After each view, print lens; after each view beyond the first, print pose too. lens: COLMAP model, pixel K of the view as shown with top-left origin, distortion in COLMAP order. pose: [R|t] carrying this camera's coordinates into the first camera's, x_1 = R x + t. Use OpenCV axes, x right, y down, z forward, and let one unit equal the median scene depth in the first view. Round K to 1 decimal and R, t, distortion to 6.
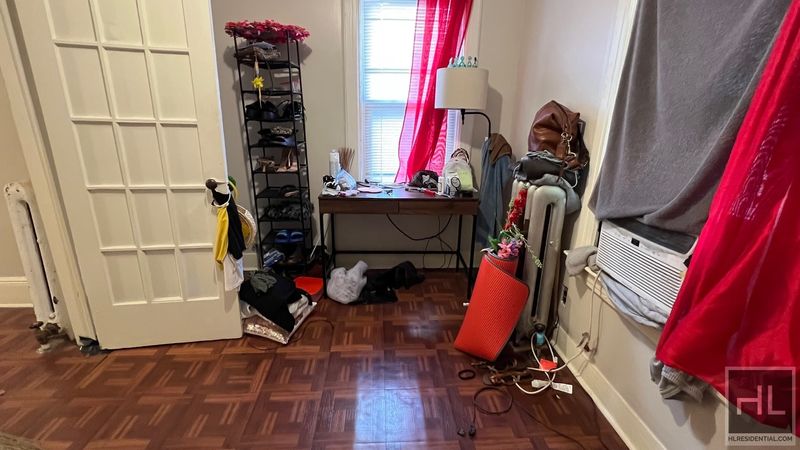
lens RADIAL K [[363.2, 0, 400.0], [0, 363.2, 225.0], [0, 0, 1]] dist [0.000351, 0.000013]
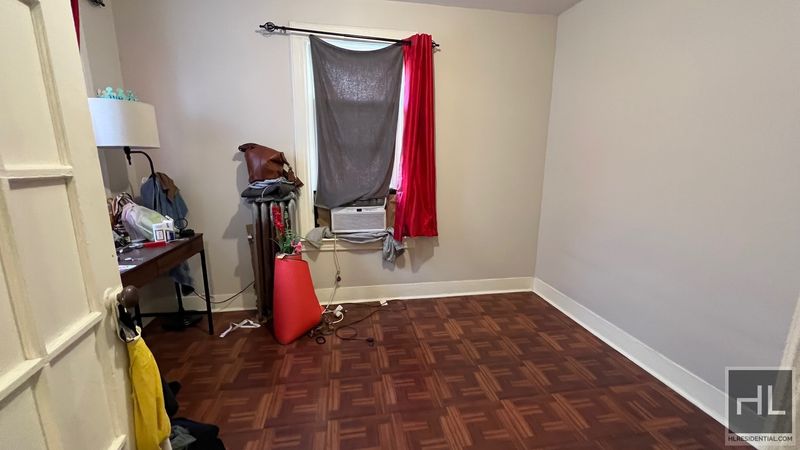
lens RADIAL K [[316.4, 0, 399.5], [0, 316.4, 223.2], [0, 0, 1]] dist [-0.000841, -0.000145]
pose [[-0.104350, -0.215994, 0.970803, -0.973416], [0.292959, 0.926146, 0.237548, -0.204776], [-0.950414, 0.309194, -0.033366, 0.672042]]
